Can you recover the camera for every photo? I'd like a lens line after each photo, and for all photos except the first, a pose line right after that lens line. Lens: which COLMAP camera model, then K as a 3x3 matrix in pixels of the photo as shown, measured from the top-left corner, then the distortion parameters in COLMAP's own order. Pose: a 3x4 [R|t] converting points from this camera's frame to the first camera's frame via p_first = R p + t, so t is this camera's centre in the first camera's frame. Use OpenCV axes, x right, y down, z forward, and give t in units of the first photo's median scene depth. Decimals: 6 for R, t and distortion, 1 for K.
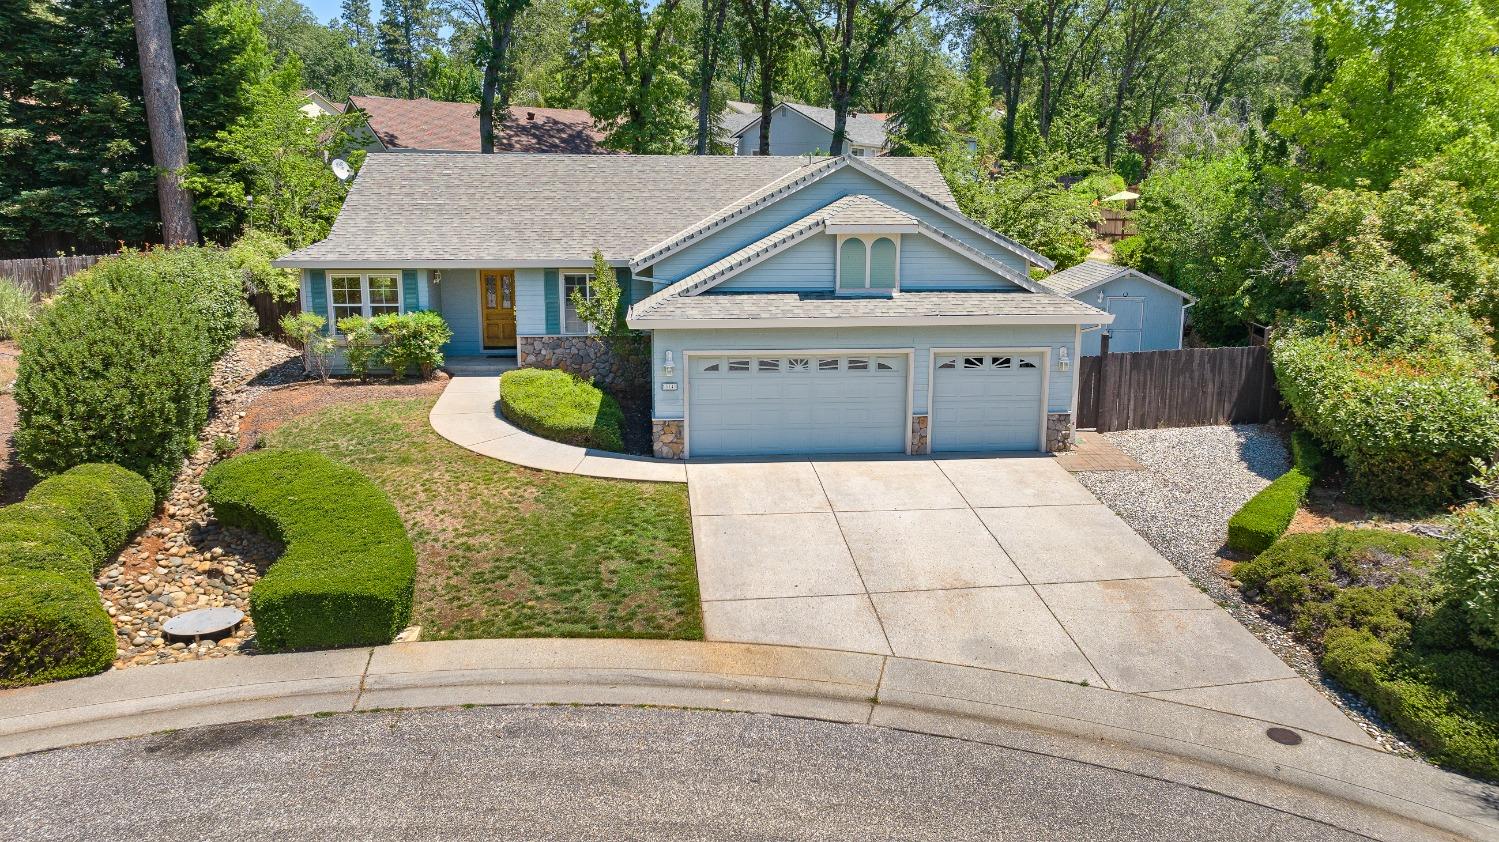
lens RADIAL K [[1046.5, 0, 756.2], [0, 1046.5, 417.2], [0, 0, 1]] dist [-0.017820, 0.001898]
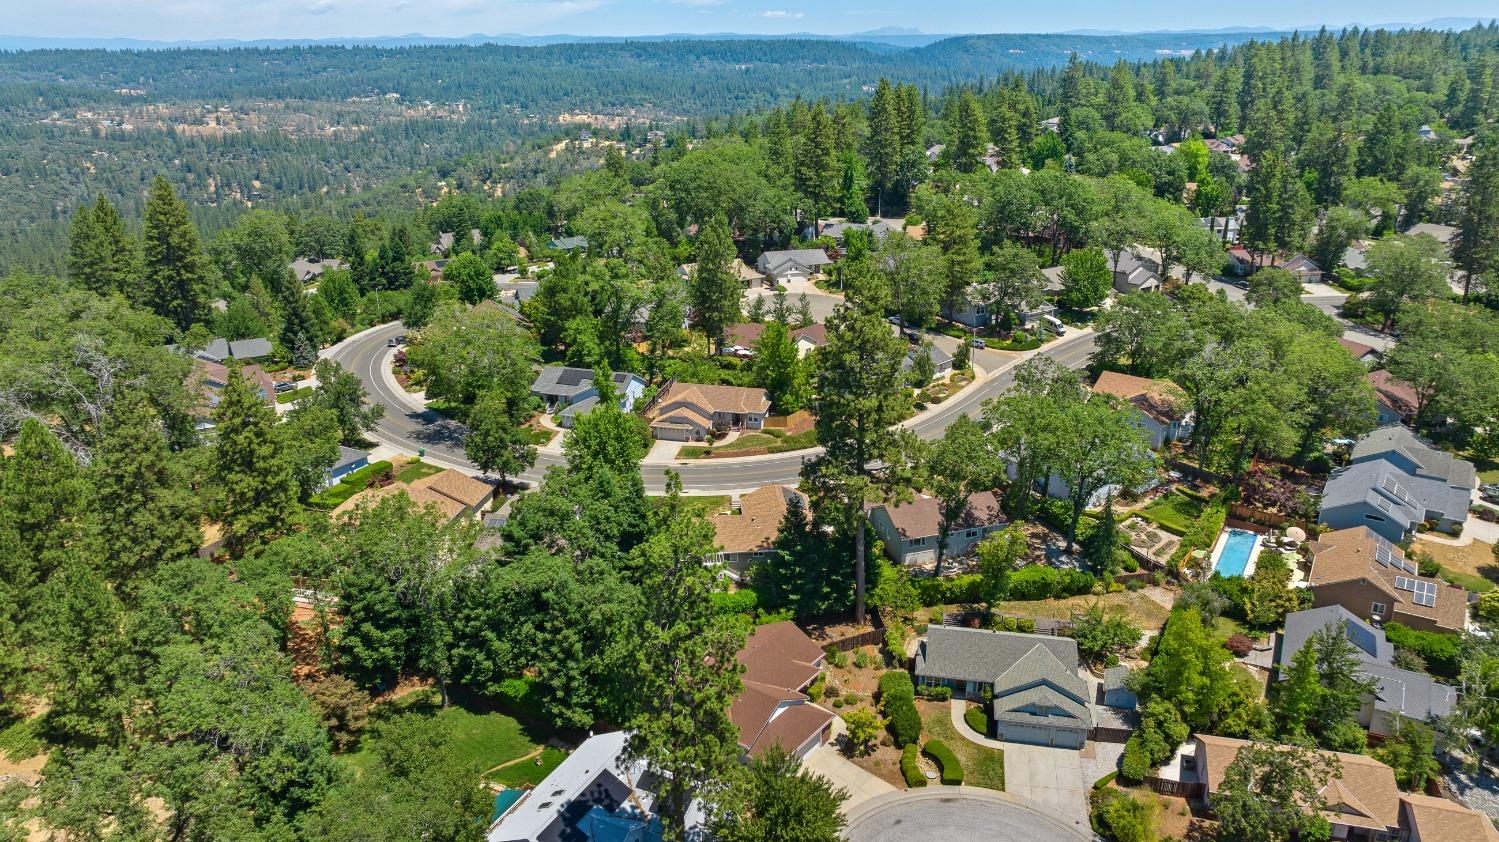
lens RADIAL K [[1020.4, 0, 749.5], [0, 1020.4, 421.0], [0, 0, 1]] dist [-0.008081, -0.000667]
pose [[0.955111, 0.087201, -0.283122, 0.020923], [-0.049104, 0.989076, 0.138984, -2.088069], [0.292149, -0.118843, 0.948960, -3.819325]]
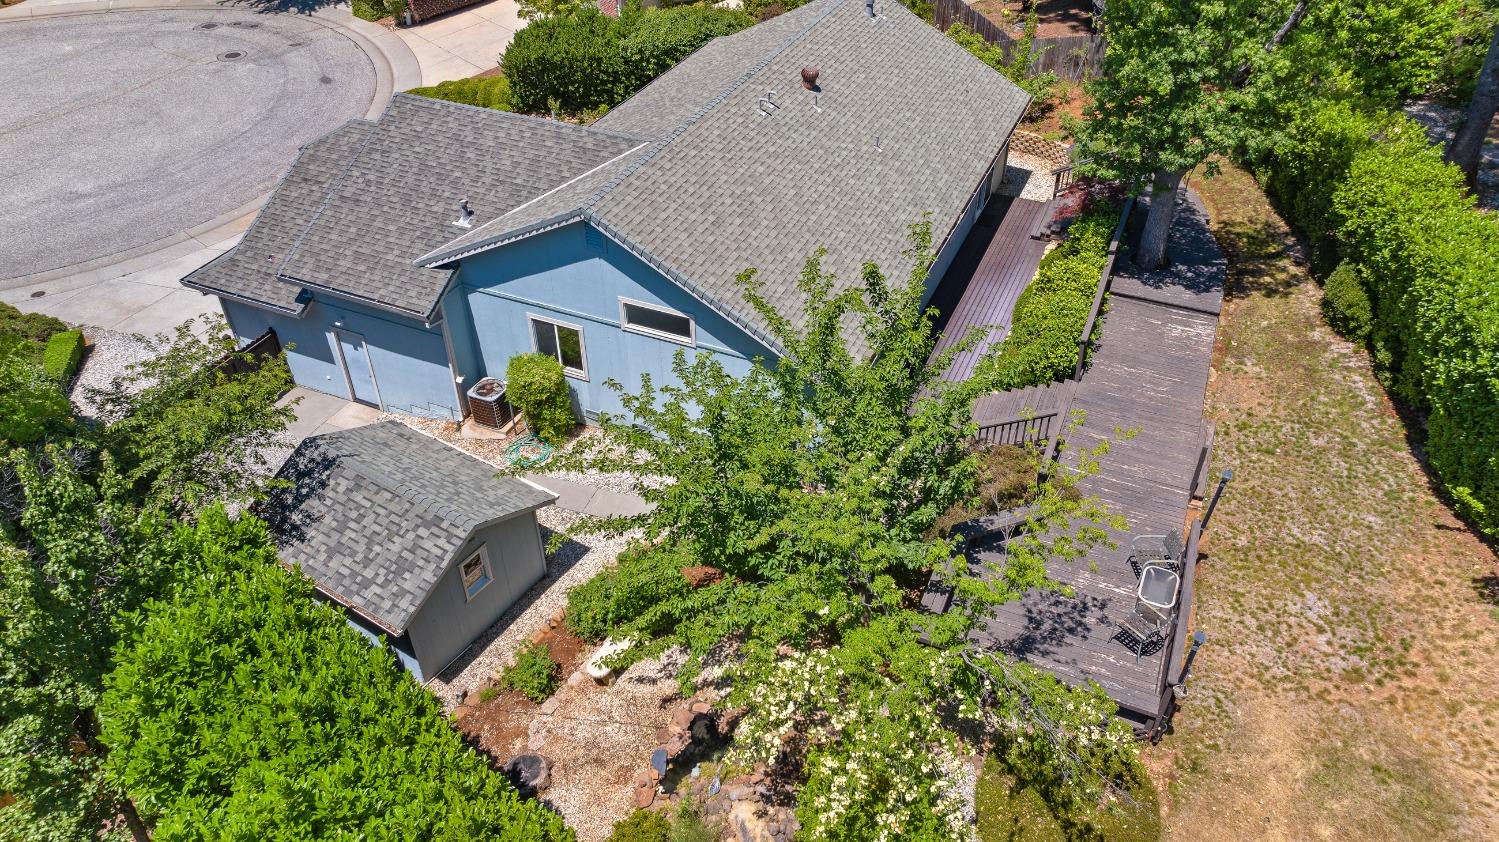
lens RADIAL K [[1046.5, 0, 756.2], [0, 1046.5, 417.2], [0, 0, 1]] dist [-0.017820, 0.001898]
pose [[-0.490844, 0.528011, -0.693020, 0.882320], [-0.174489, 0.719742, 0.671956, -0.849566], [0.853596, 0.450750, -0.261149, 1.860757]]
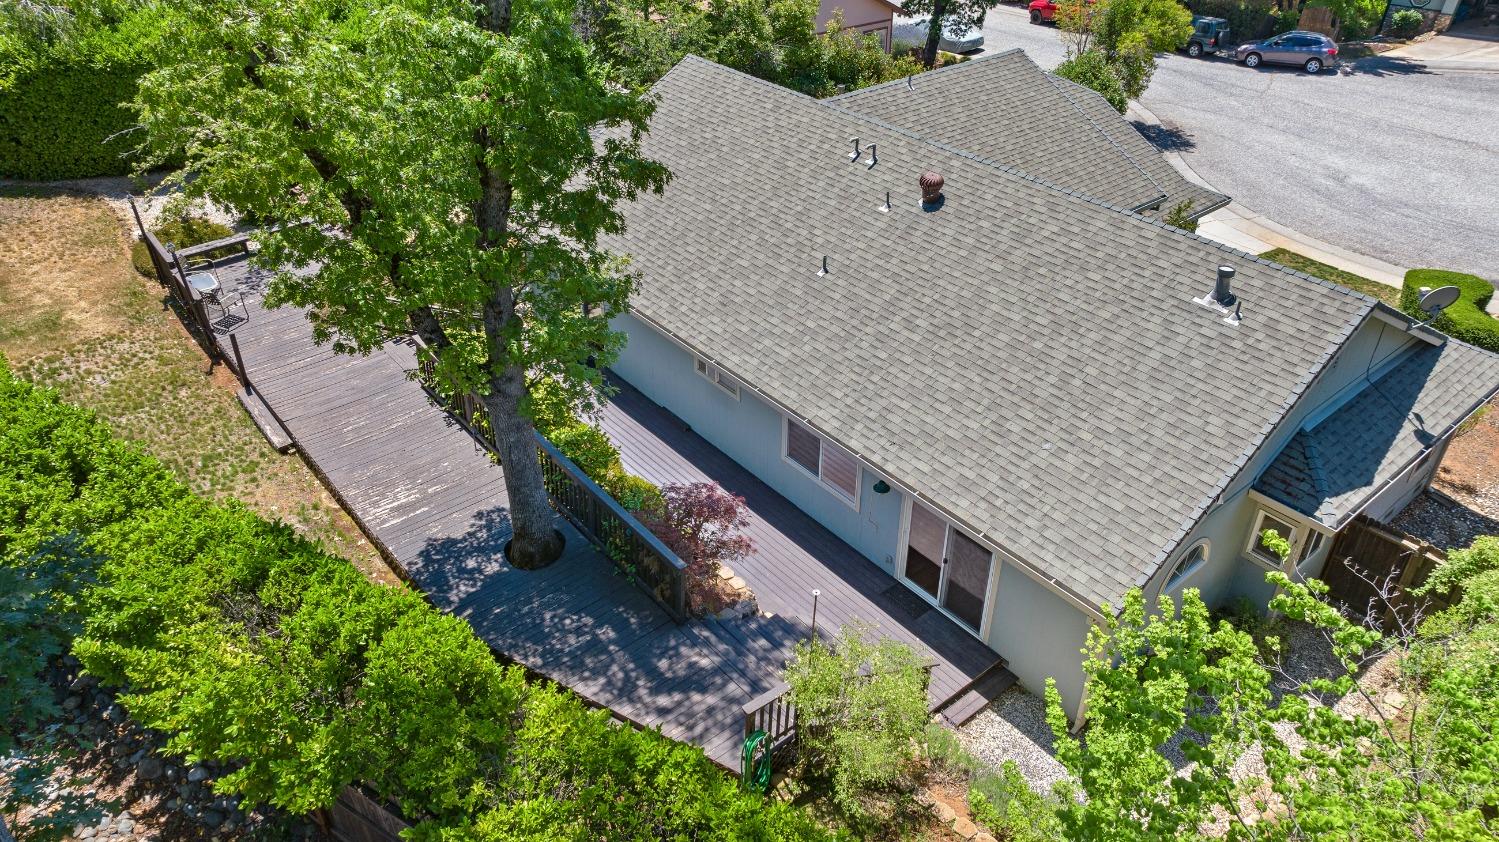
lens RADIAL K [[1046.5, 0, 756.2], [0, 1046.5, 417.2], [0, 0, 1]] dist [-0.017820, 0.001898]
pose [[-0.553179, -0.468440, 0.688881, -0.781853], [0.159570, 0.752032, 0.639520, -0.777267], [-0.817637, 0.463694, -0.341259, 1.935431]]
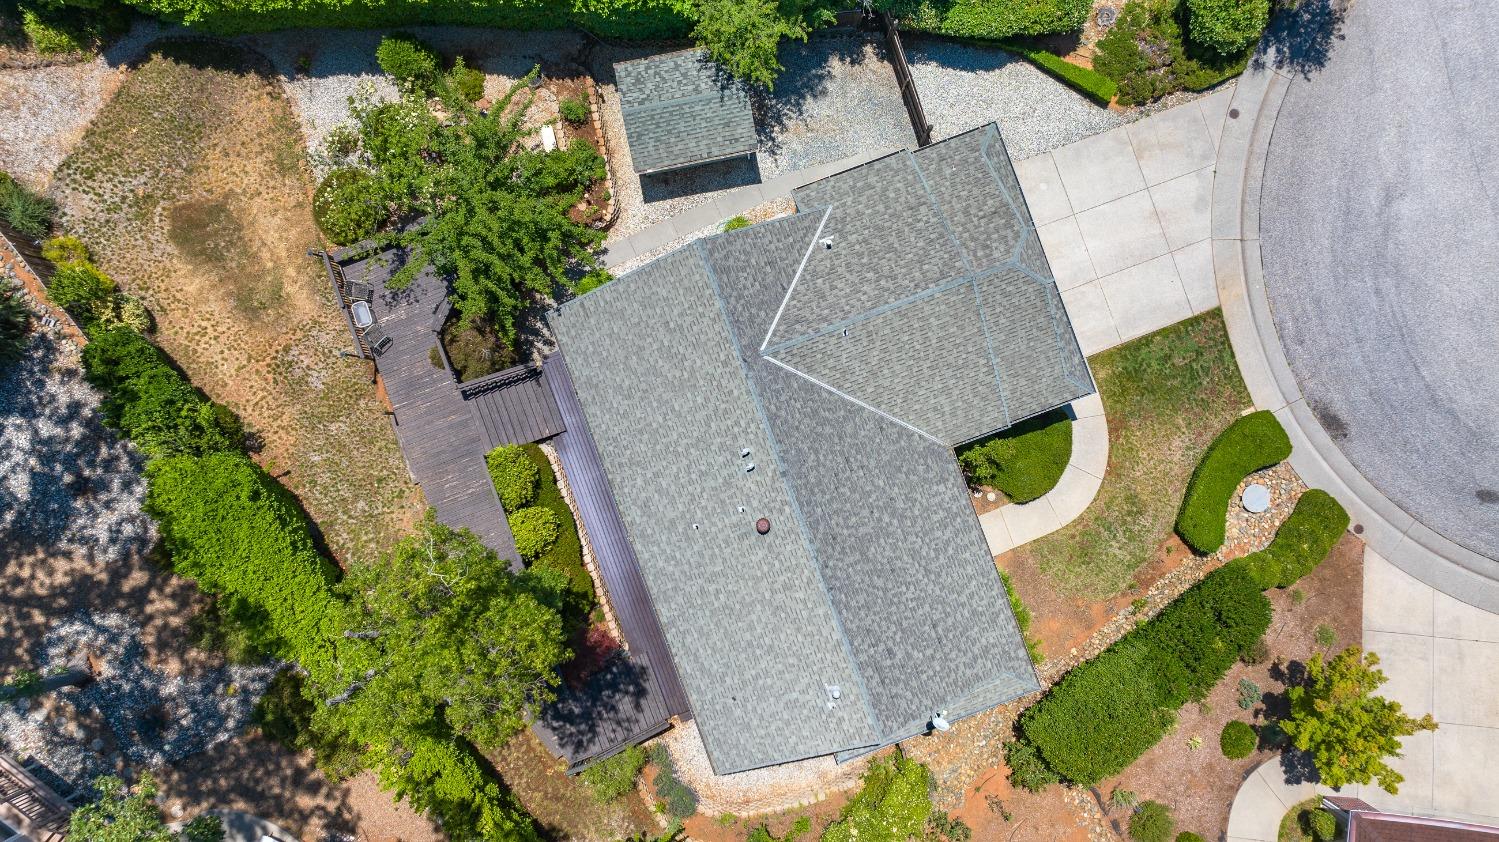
lens RADIAL K [[1046.5, 0, 756.2], [0, 1046.5, 417.2], [0, 0, 1]] dist [-0.017820, 0.001898]
pose [[-0.250155, -0.968150, 0.010411, -0.036685], [0.192315, -0.039147, 0.980552, -1.770875], [-0.948914, 0.247292, 0.195982, 1.116566]]
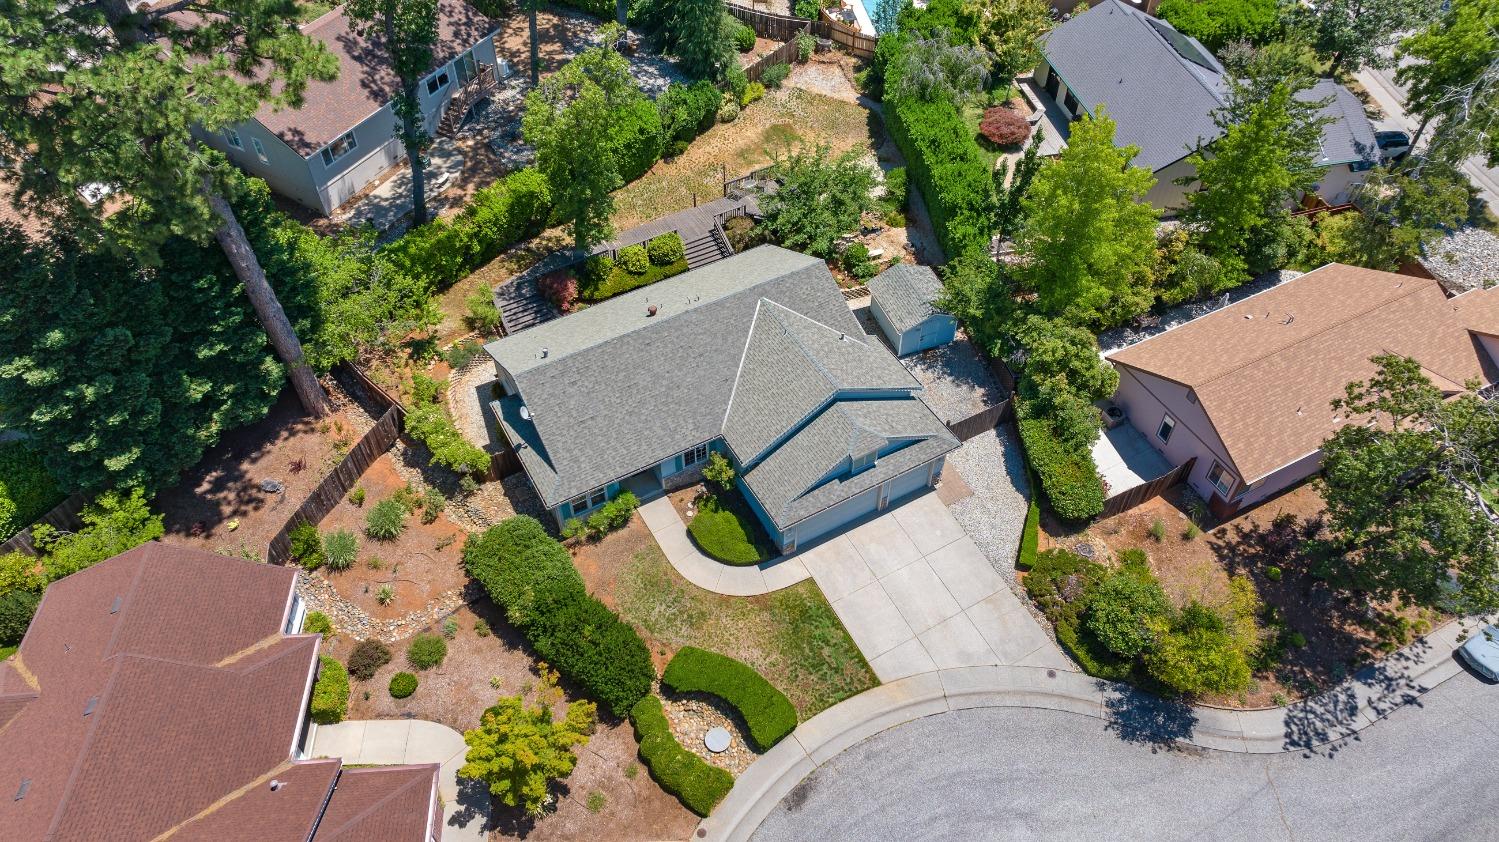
lens RADIAL K [[1065.0, 0, 749.5], [0, 1065.0, 389.3], [0, 0, 1]] dist [-0.002549, -0.000126]
pose [[0.916024, -0.296622, 0.270029, -0.655501], [0.087405, 0.804607, 0.587339, -1.552063], [-0.391485, -0.514415, 0.762966, -0.514071]]
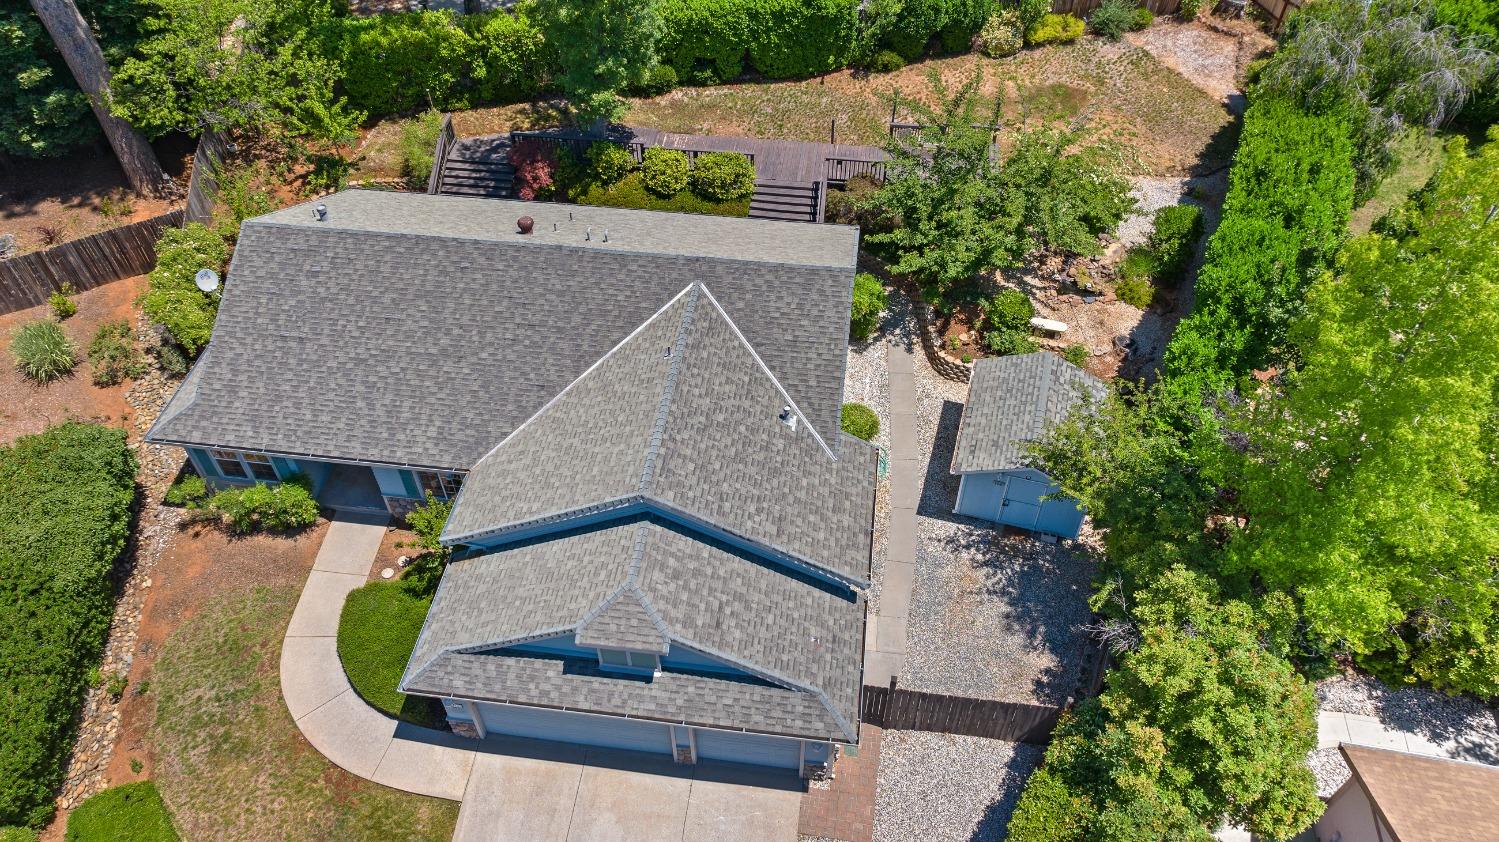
lens RADIAL K [[1045.7, 0, 752.8], [0, 1045.7, 418.9], [0, 0, 1]] dist [-0.023647, 0.007298]
pose [[0.974546, 0.159139, -0.157909, 0.340916], [-0.037672, 0.810586, 0.584407, -0.906251], [0.221001, -0.563582, 0.795948, 0.342030]]
